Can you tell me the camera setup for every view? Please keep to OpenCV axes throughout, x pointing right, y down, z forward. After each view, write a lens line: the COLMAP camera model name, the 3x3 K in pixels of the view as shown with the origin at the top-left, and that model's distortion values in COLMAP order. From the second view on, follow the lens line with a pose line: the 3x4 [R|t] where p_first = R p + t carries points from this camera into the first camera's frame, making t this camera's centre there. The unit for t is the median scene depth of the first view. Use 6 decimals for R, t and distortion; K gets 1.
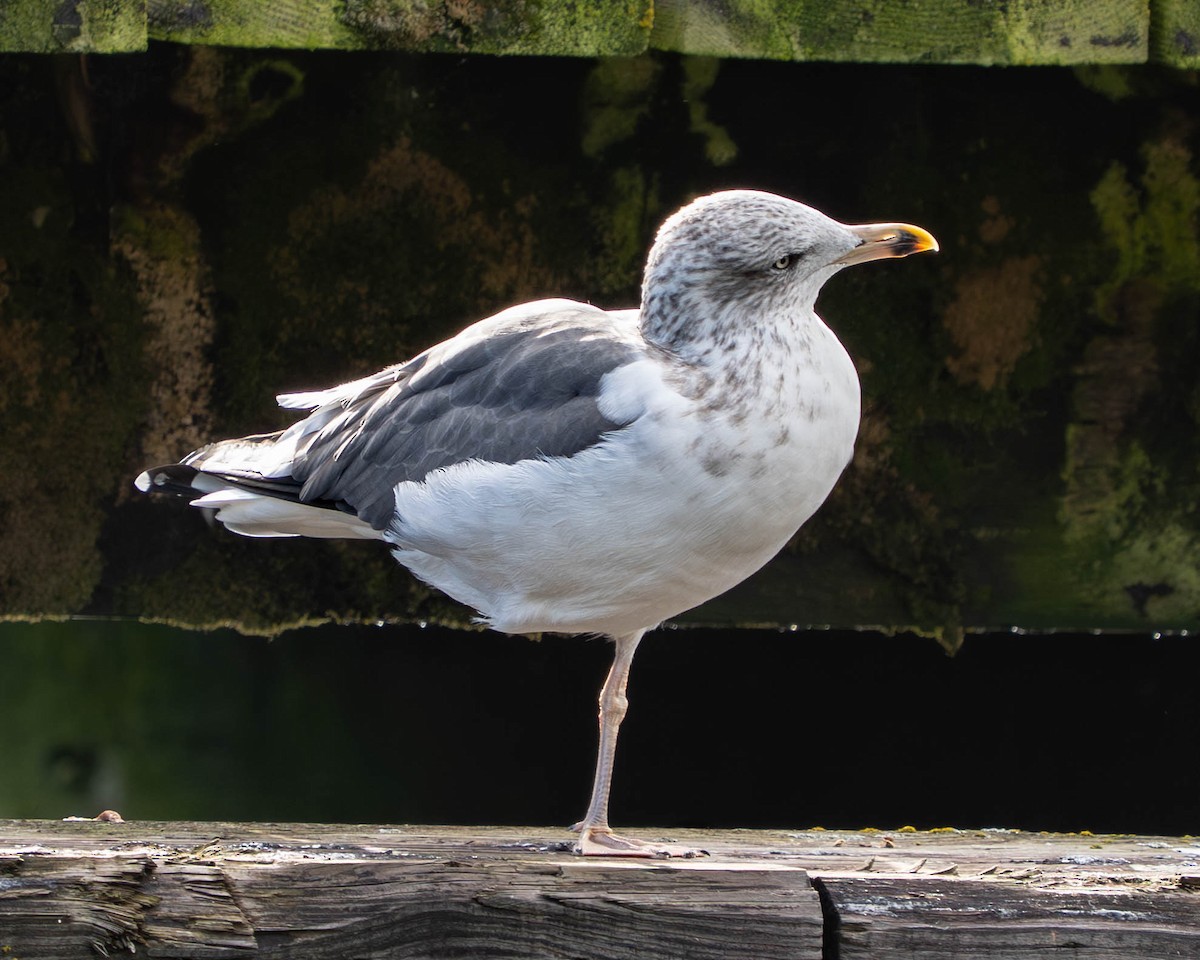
lens RADIAL K [[916.9, 0, 600.0], [0, 916.9, 480.0], [0, 0, 1]] dist [-0.001285, 0.001861]
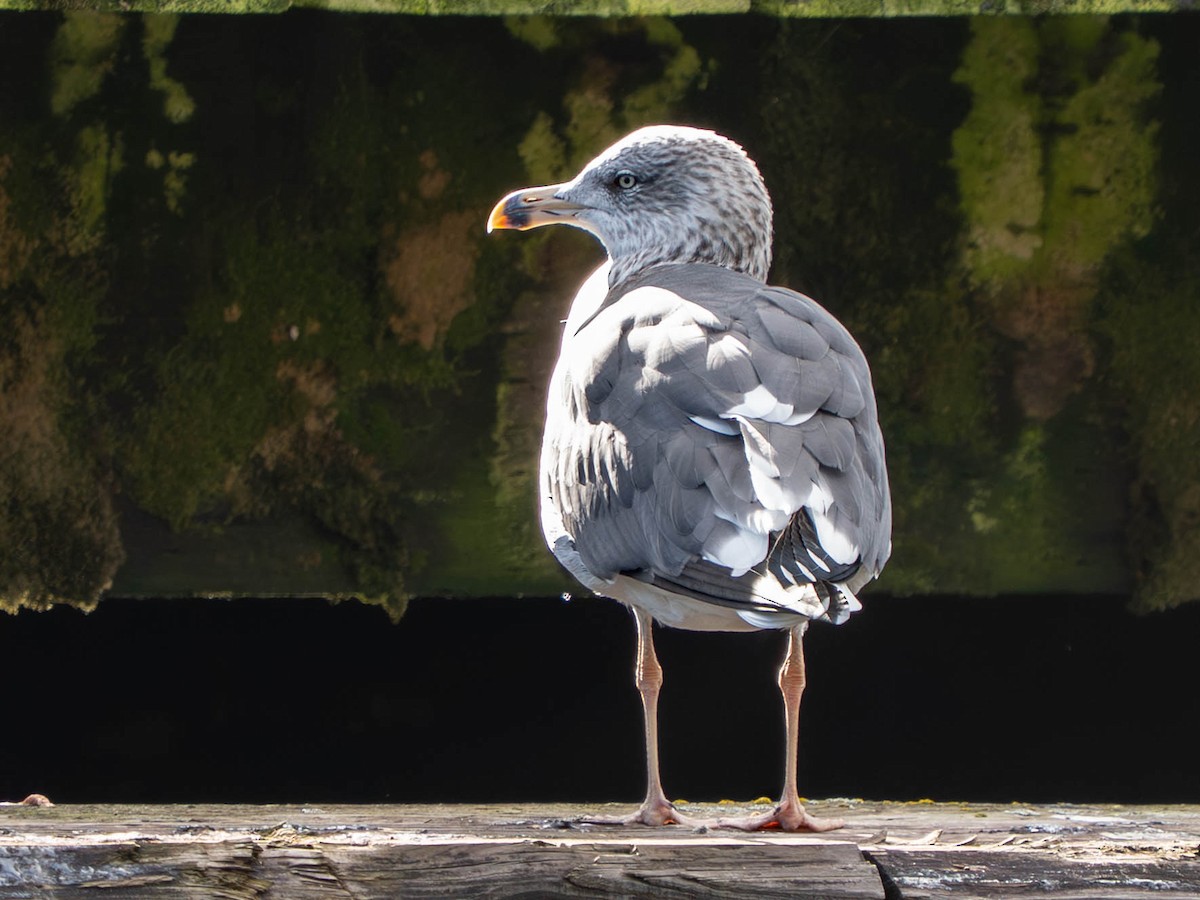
lens RADIAL K [[938.8, 0, 600.0], [0, 938.8, 450.0], [0, 0, 1]] dist [-0.001338, 0.002021]
pose [[0.999880, -0.015266, 0.002562, 0.590448], [0.015261, 0.999882, 0.002022, 0.009279], [-0.002592, -0.001983, 0.999995, 0.001832]]
